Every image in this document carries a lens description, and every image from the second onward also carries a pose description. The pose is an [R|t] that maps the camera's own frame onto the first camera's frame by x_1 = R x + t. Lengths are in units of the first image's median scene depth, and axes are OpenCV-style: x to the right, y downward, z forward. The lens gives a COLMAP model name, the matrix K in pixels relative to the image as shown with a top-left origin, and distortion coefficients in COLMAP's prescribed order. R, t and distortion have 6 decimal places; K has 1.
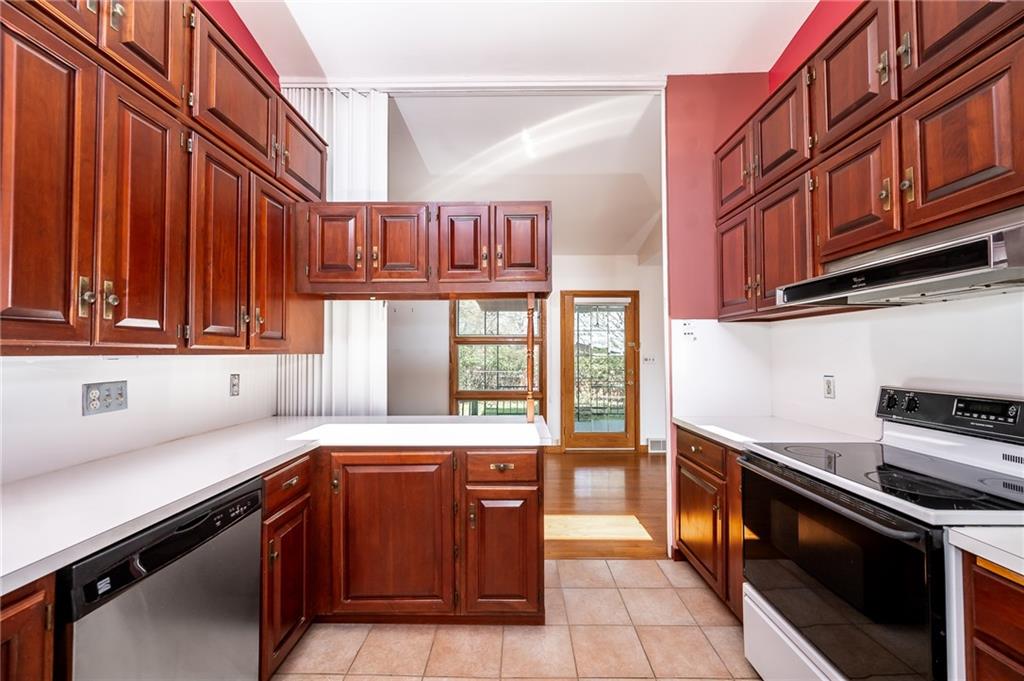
lens RADIAL K [[414.2, 0, 515.7], [0, 414.2, 346.7], [0, 0, 1]] dist [-0.000546, 0.000057]
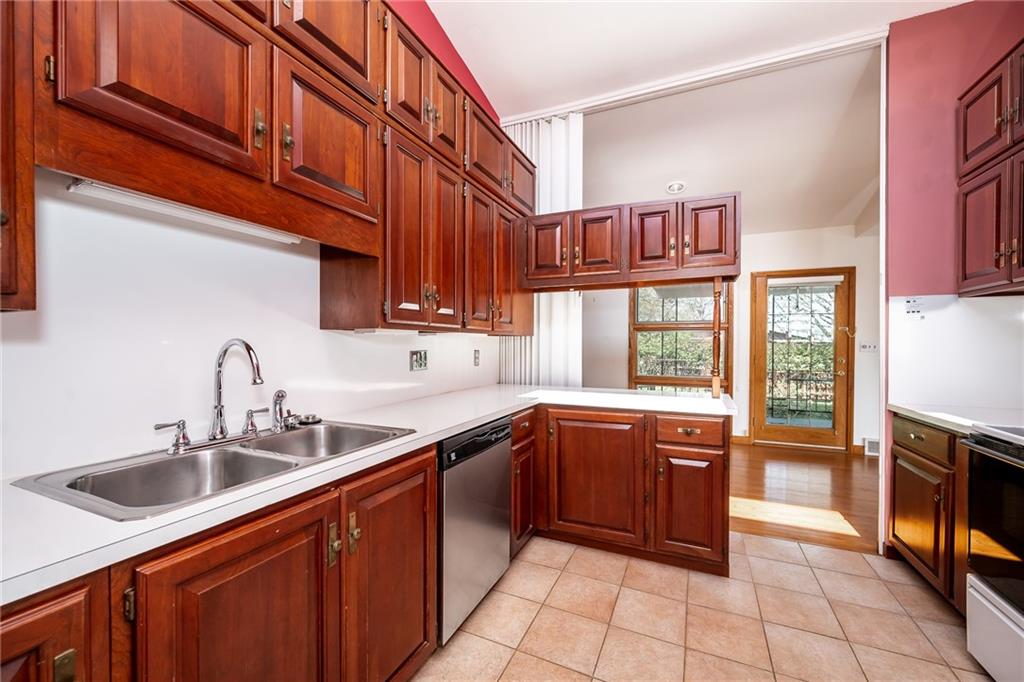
lens RADIAL K [[420.5, 0, 508.7], [0, 420.5, 352.0], [0, 0, 1]] dist [-0.001789, -0.000114]
pose [[0.915062, 0.009397, -0.403203, -0.019859], [0.003670, 0.999493, 0.031623, 0.028973], [0.403296, -0.030417, 0.914564, -0.229420]]
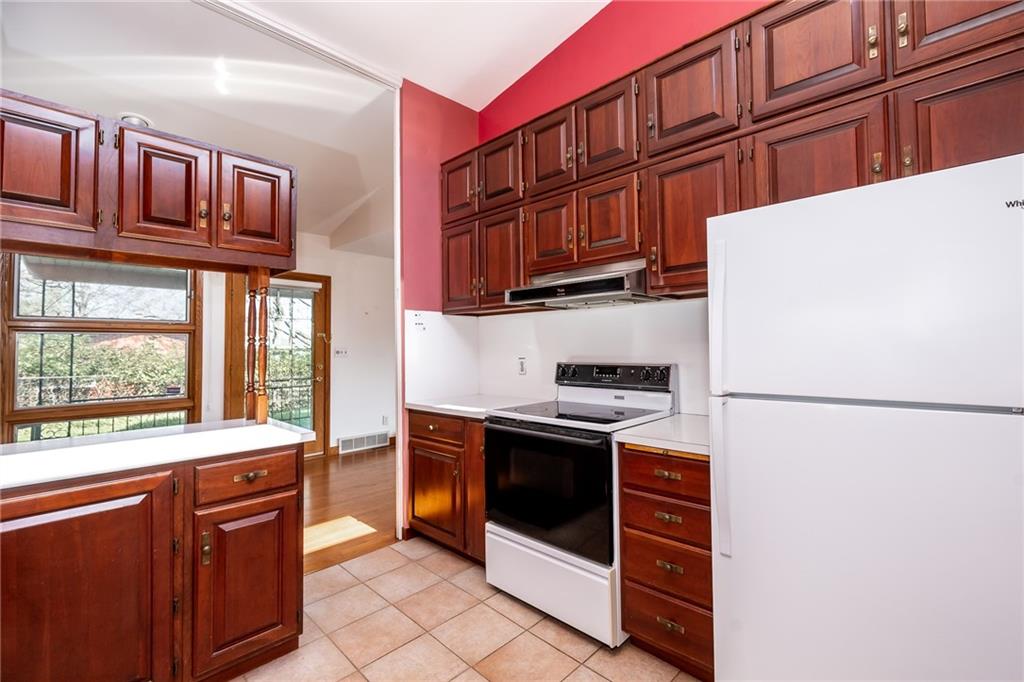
lens RADIAL K [[443.1, 0, 566.6], [0, 443.1, 334.1], [0, 0, 1]] dist [-0.000327, -0.000157]
pose [[0.644374, 0.015774, 0.764548, -0.270841], [-0.001955, 0.999818, -0.018980, 0.020195], [-0.764708, 0.010735, 0.644288, -0.046335]]
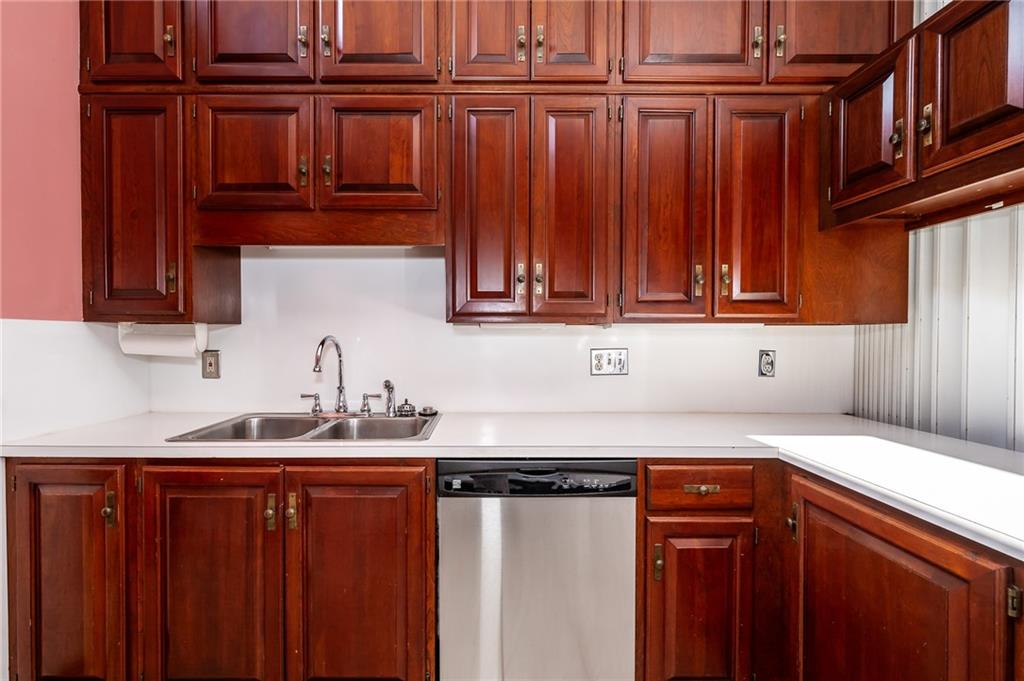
lens RADIAL K [[473.9, 0, 484.2], [0, 473.9, 343.7], [0, 0, 1]] dist [0.001259, 0.000060]
pose [[-0.015637, 0.018640, -0.999704, 0.249289], [0.012934, 0.999746, 0.018439, 0.030203], [0.999794, -0.012642, -0.015874, 0.467561]]
